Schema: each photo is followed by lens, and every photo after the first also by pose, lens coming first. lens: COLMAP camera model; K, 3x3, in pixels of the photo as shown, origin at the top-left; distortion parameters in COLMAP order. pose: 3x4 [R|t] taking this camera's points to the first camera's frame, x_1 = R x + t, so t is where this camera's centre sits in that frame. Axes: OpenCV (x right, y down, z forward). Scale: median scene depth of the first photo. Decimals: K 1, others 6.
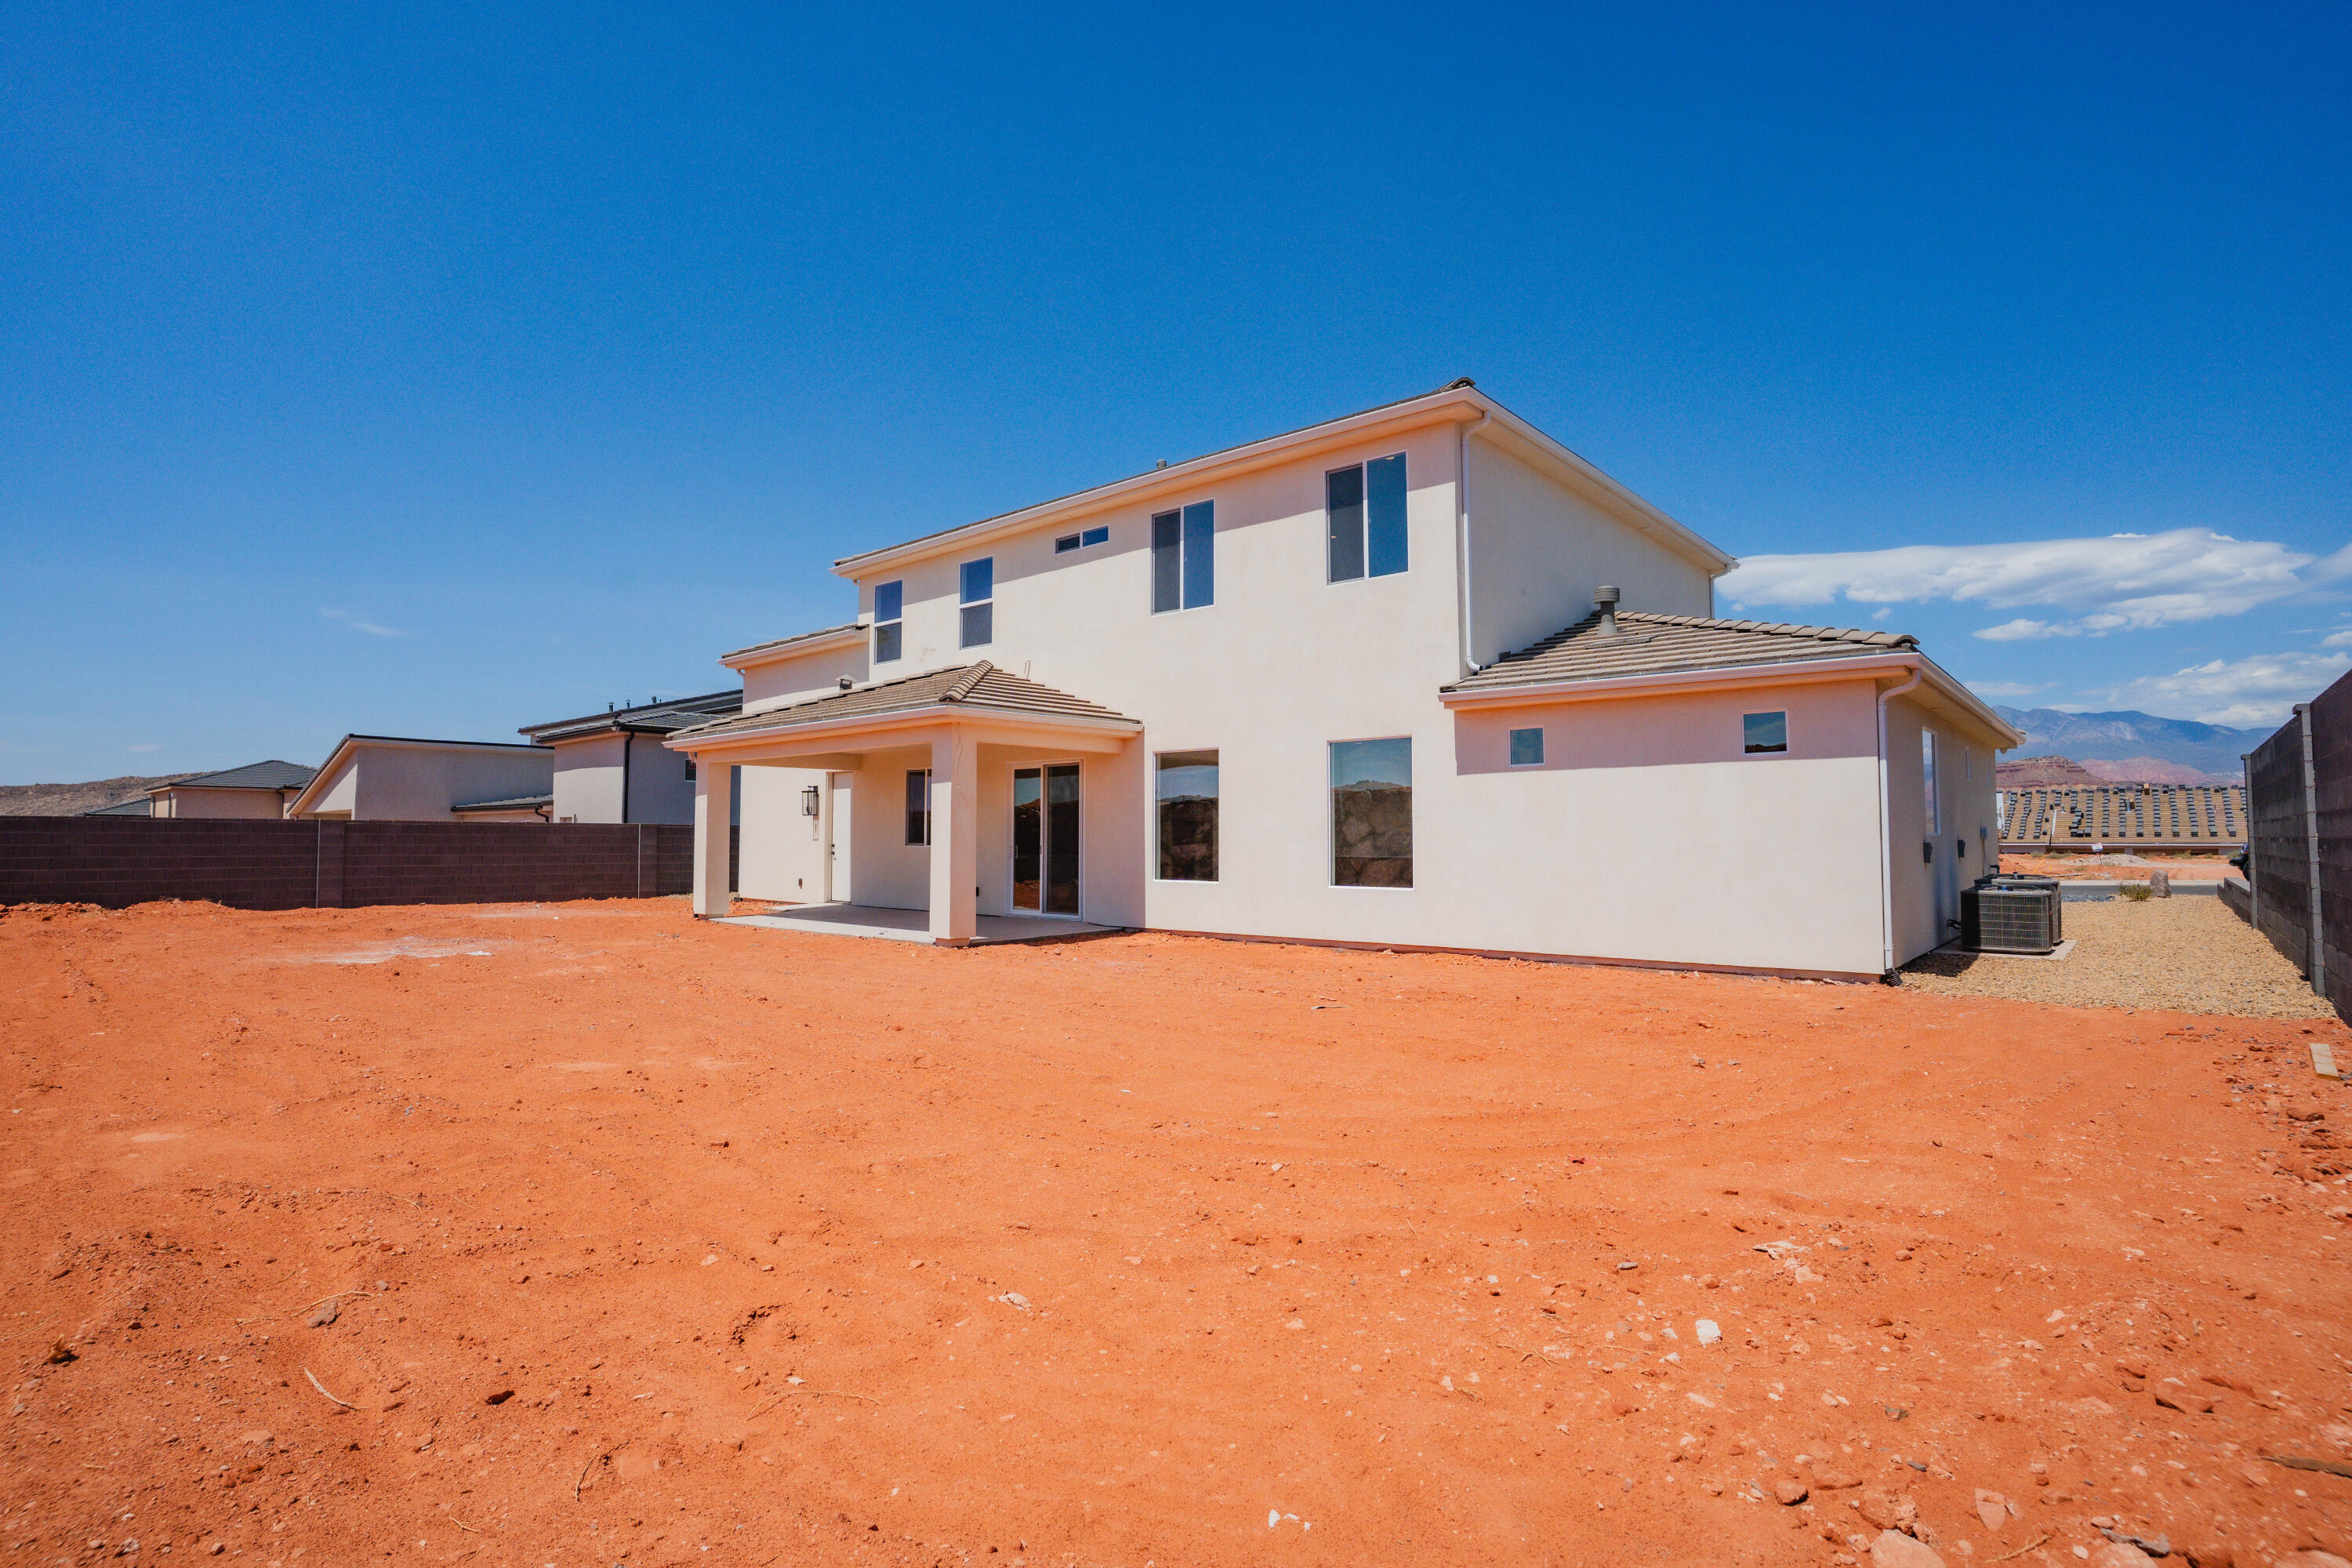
lens RADIAL K [[1128.3, 0, 1181.9], [0, 1128.3, 781.5], [0, 0, 1]] dist [-0.003129, 0.000094]
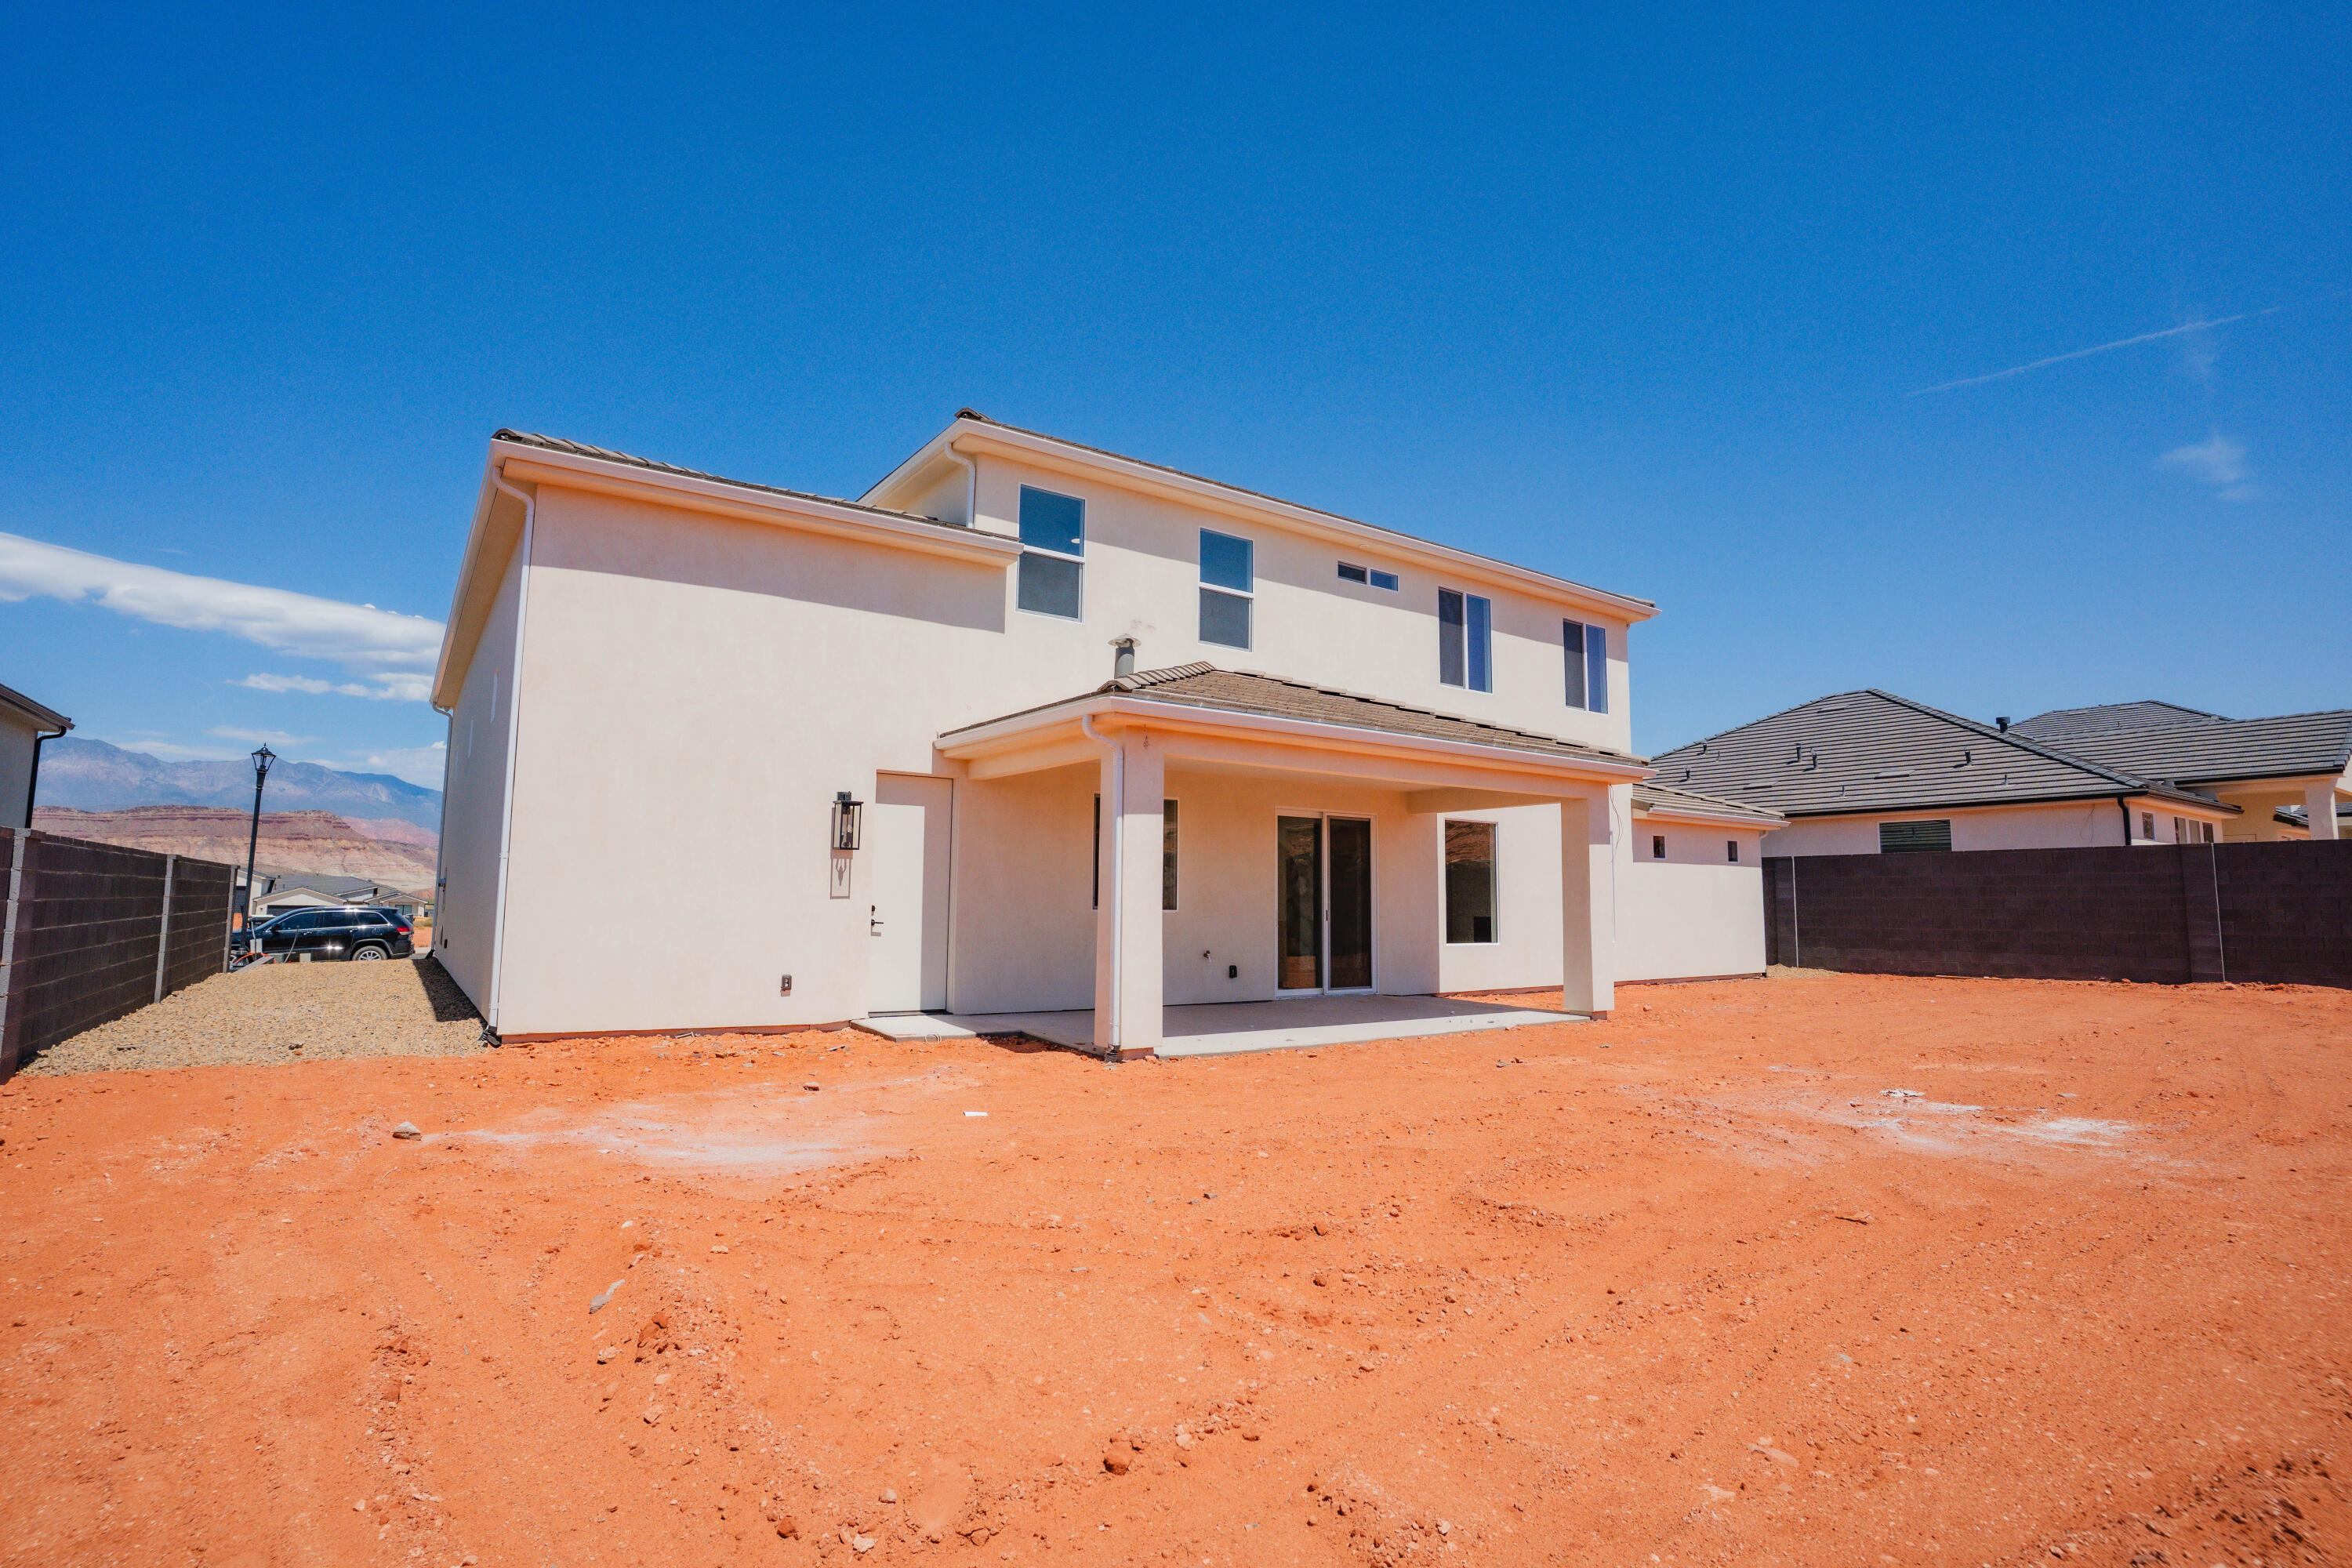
lens RADIAL K [[1128.3, 0, 1183.3], [0, 1128.3, 785.1], [0, 0, 1]] dist [-0.003129, 0.000094]
pose [[0.236778, 0.102817, 0.966108, -0.984201], [-0.058848, 0.994077, -0.091371, 0.047173], [-0.969780, -0.035219, 0.241426, 0.908337]]
